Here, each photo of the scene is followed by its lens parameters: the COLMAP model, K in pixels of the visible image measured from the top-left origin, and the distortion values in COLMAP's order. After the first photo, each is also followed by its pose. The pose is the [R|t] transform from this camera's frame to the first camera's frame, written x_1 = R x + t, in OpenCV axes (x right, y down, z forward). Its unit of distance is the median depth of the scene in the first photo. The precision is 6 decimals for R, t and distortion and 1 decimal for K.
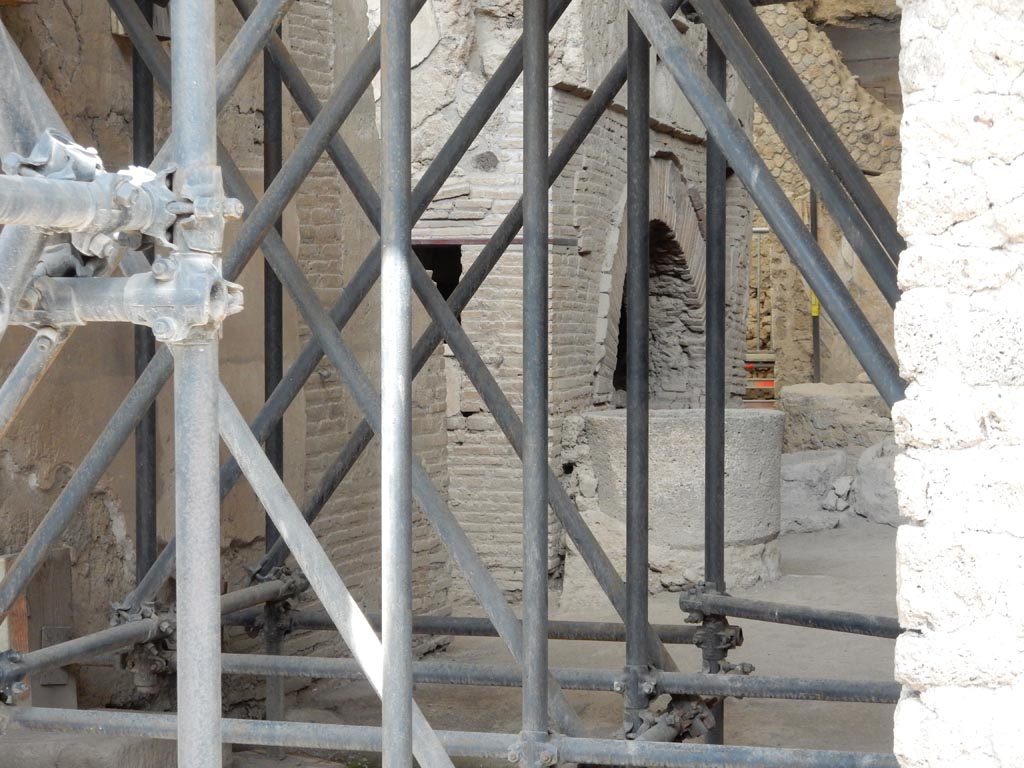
lens RADIAL K [[2499.9, 0, 512.3], [0, 2499.9, 383.9], [0, 0, 1]] dist [0.001909, 0.000000]
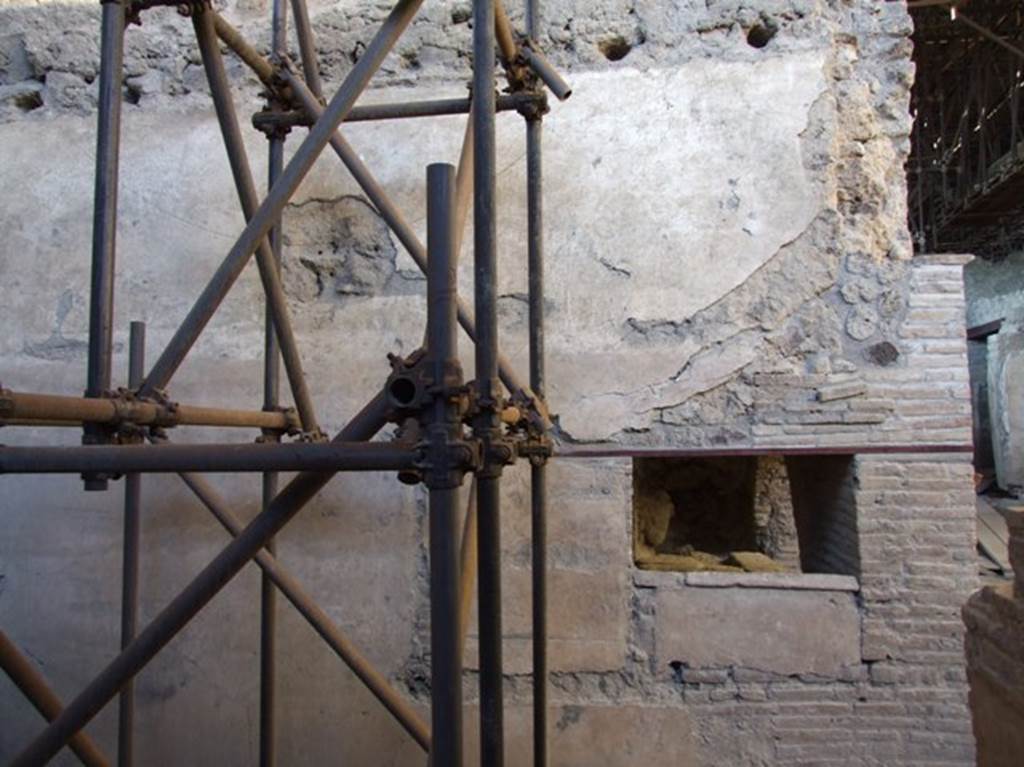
lens RADIAL K [[810.0, 0, 511.1], [0, 810.0, 382.0], [0, 0, 1]] dist [0.003447, 0.000838]
pose [[0.990378, -0.005003, 0.138297, -0.170570], [0.020256, 0.993824, -0.109107, -0.052493], [-0.136897, 0.110858, 0.984363, 0.750377]]
